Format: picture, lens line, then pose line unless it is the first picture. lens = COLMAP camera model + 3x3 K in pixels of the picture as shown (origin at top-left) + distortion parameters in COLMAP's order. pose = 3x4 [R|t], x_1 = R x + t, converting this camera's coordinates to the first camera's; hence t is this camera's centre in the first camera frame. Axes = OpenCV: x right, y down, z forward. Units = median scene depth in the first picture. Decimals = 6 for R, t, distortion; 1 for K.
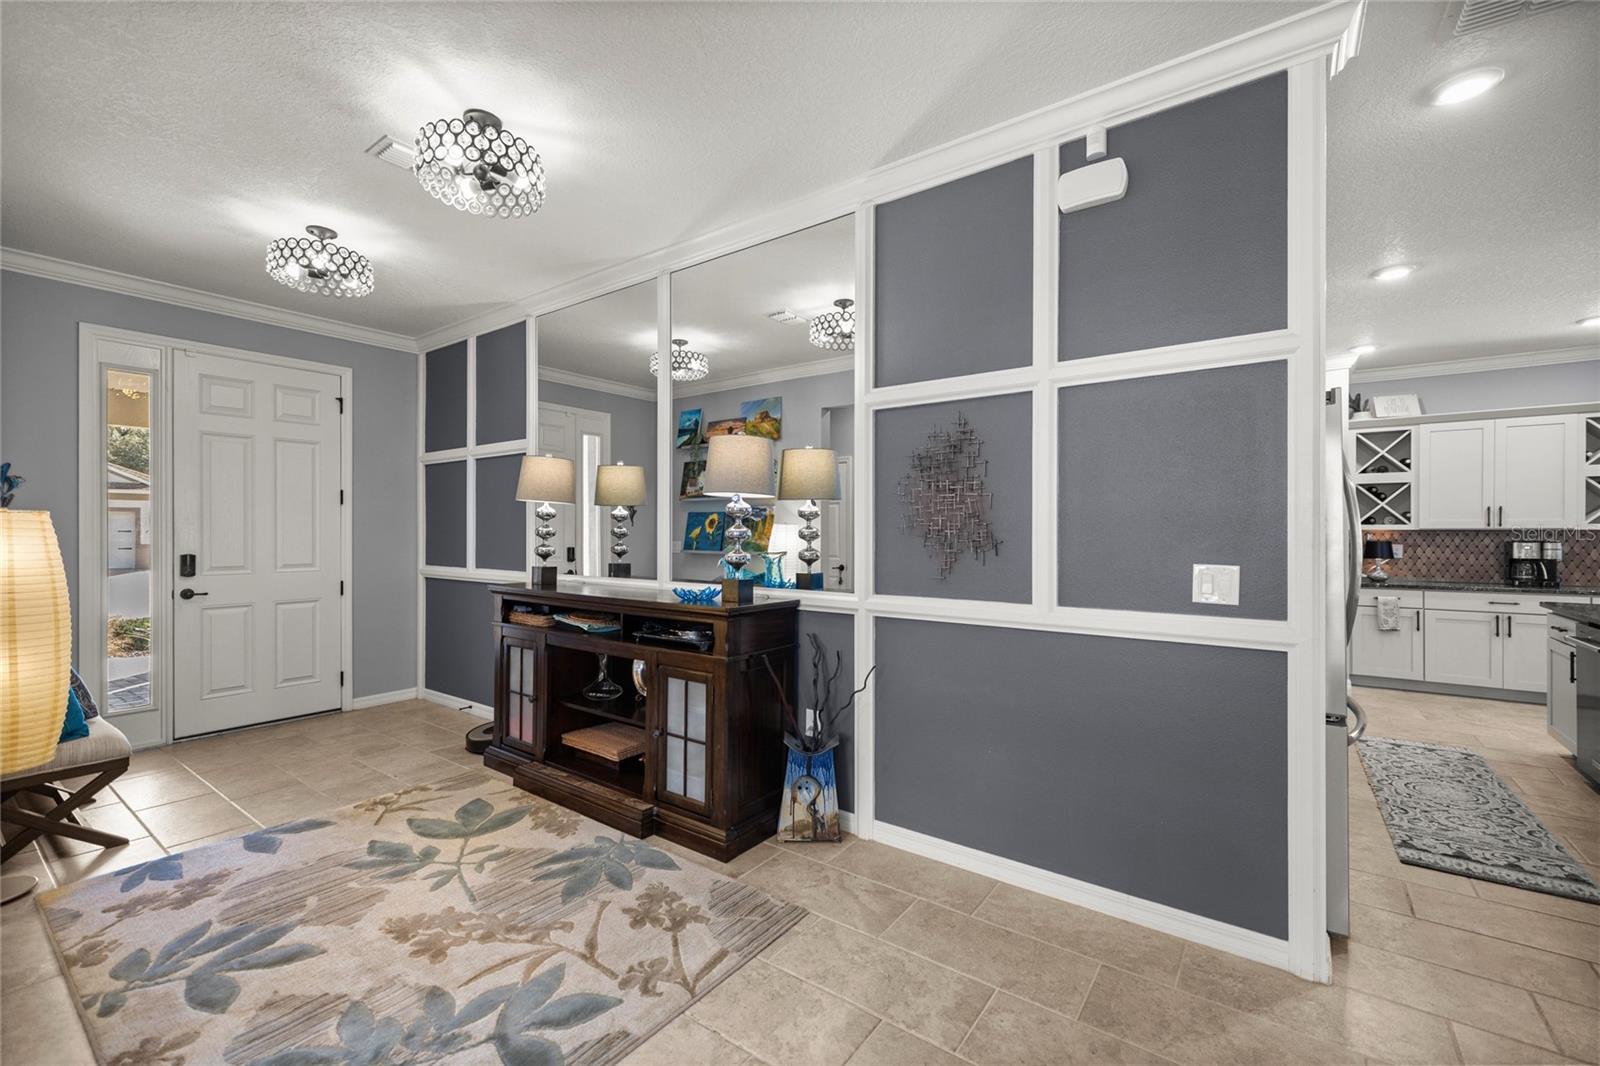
lens RADIAL K [[671.0, 0, 796.4], [0, 671.0, 533.6], [0, 0, 1]] dist [0.002898, -0.000848]
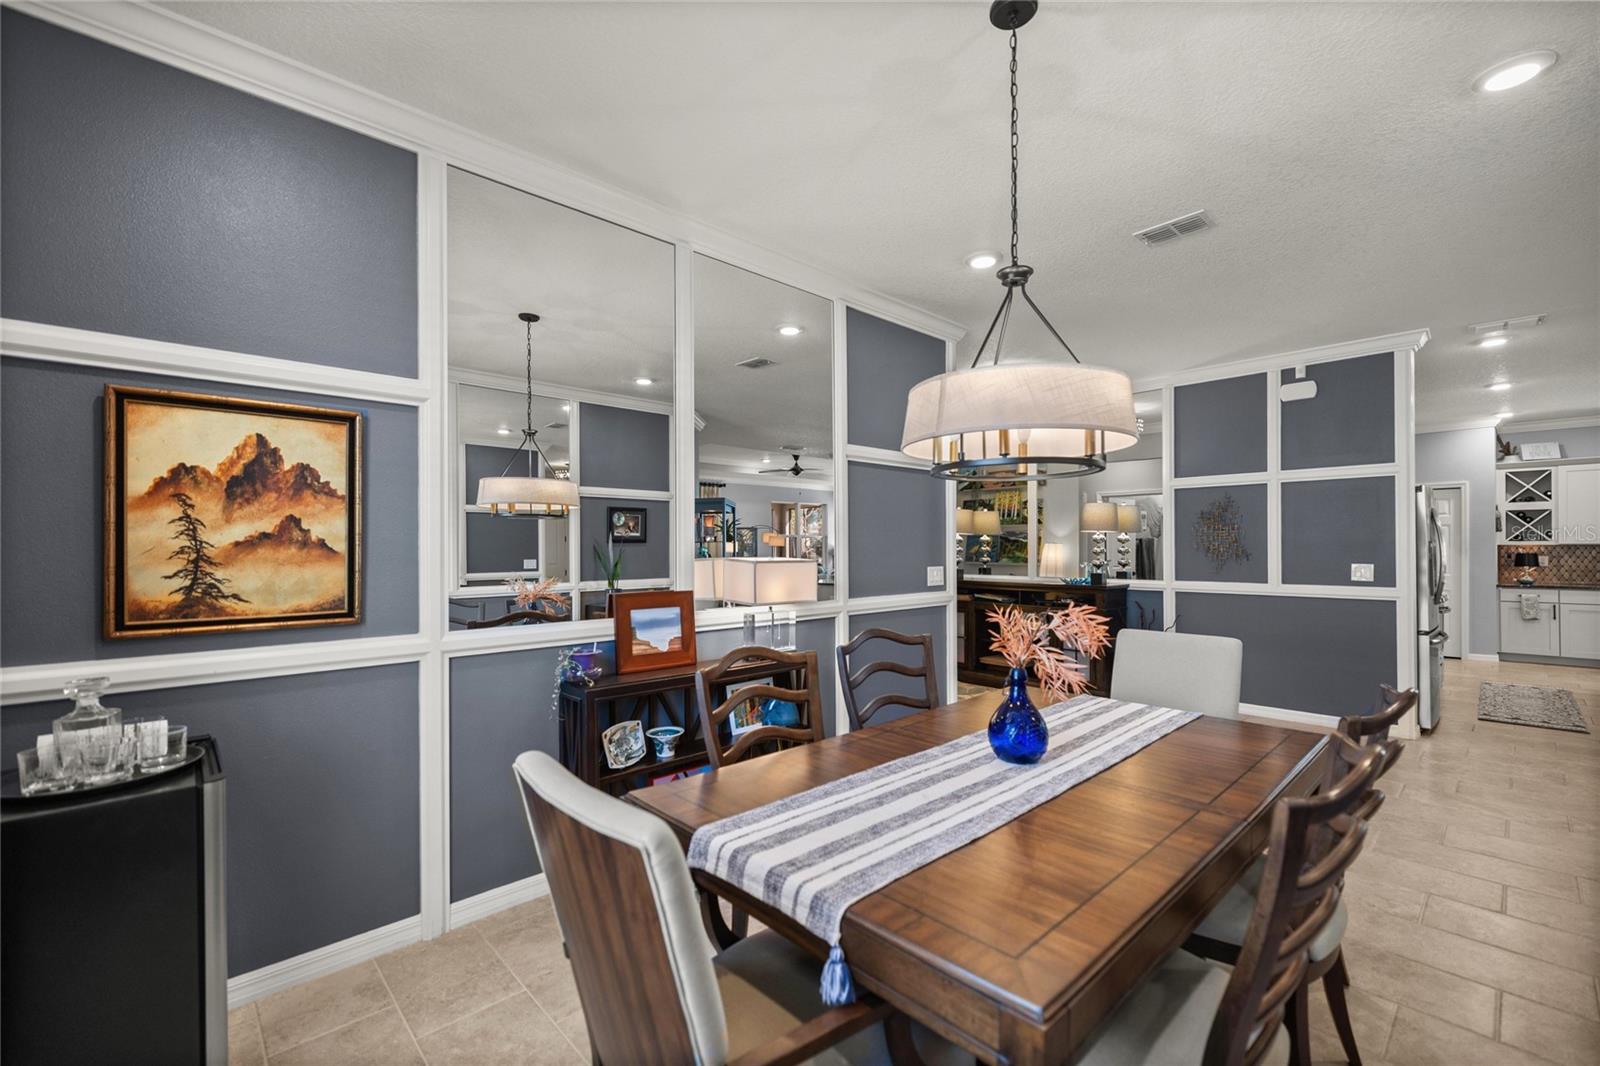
lens RADIAL K [[671.0, 0, 805.4], [0, 671.0, 546.3], [0, 0, 1]] dist [0.002898, -0.000848]
pose [[0.983410, -0.005658, -0.181310, -0.414009], [0.005025, 0.999980, -0.003952, -0.006883], [0.181329, 0.002976, 0.983418, -0.800428]]
